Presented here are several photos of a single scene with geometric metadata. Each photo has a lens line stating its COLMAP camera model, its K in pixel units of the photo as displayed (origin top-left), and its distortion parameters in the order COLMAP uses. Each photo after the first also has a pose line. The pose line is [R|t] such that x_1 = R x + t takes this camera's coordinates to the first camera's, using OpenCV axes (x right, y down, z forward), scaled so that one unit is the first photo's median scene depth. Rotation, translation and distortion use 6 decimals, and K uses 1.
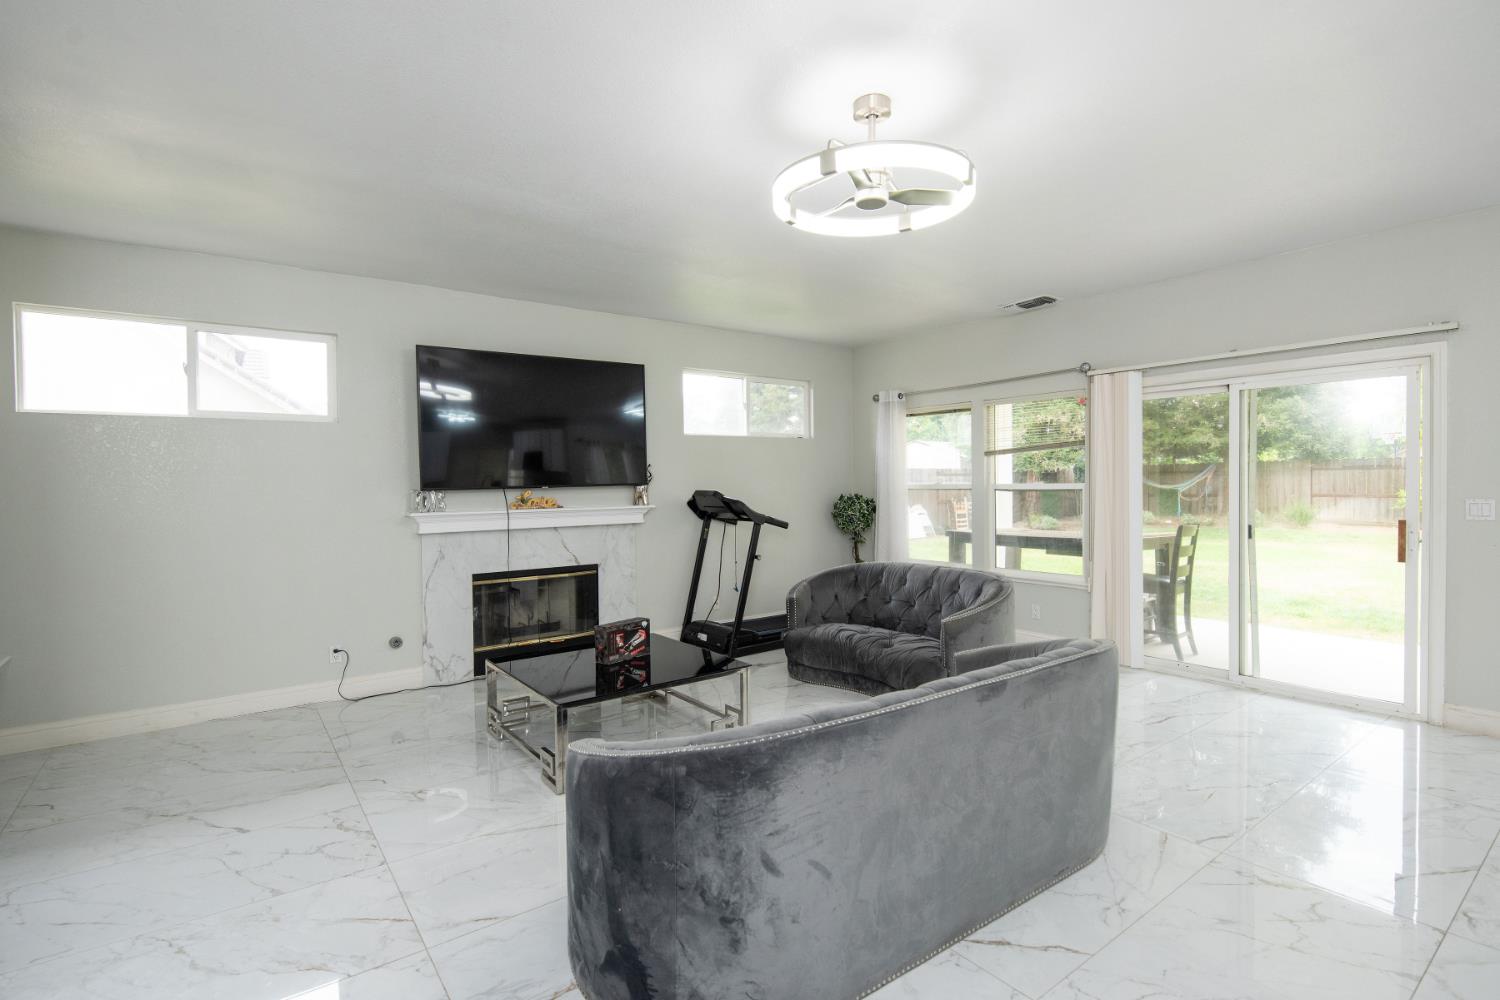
lens RADIAL K [[699.1, 0, 732.0], [0, 699.1, 493.6], [0, 0, 1]] dist [-0.002465, -0.000077]
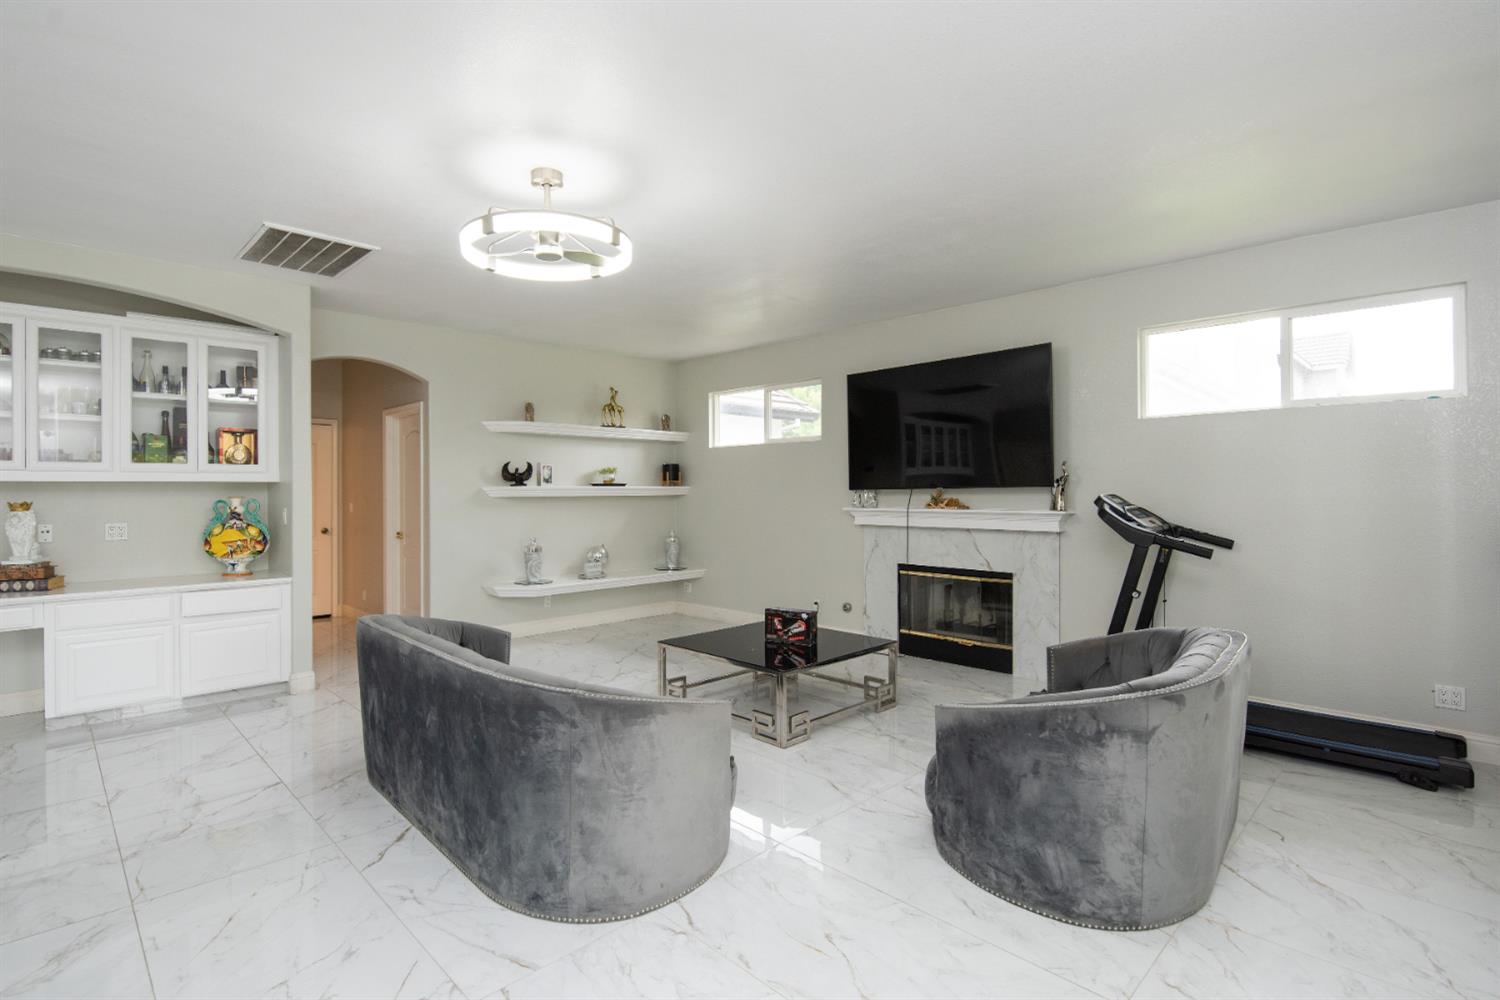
lens RADIAL K [[718.2, 0, 741.6], [0, 718.2, 491.9], [0, 0, 1]] dist [-0.003358, -0.000611]
pose [[0.153119, 0.018620, -0.988032, 0.715241], [-0.007170, 0.999817, 0.017731, -0.020089], [0.988182, 0.004369, 0.153224, 0.543196]]
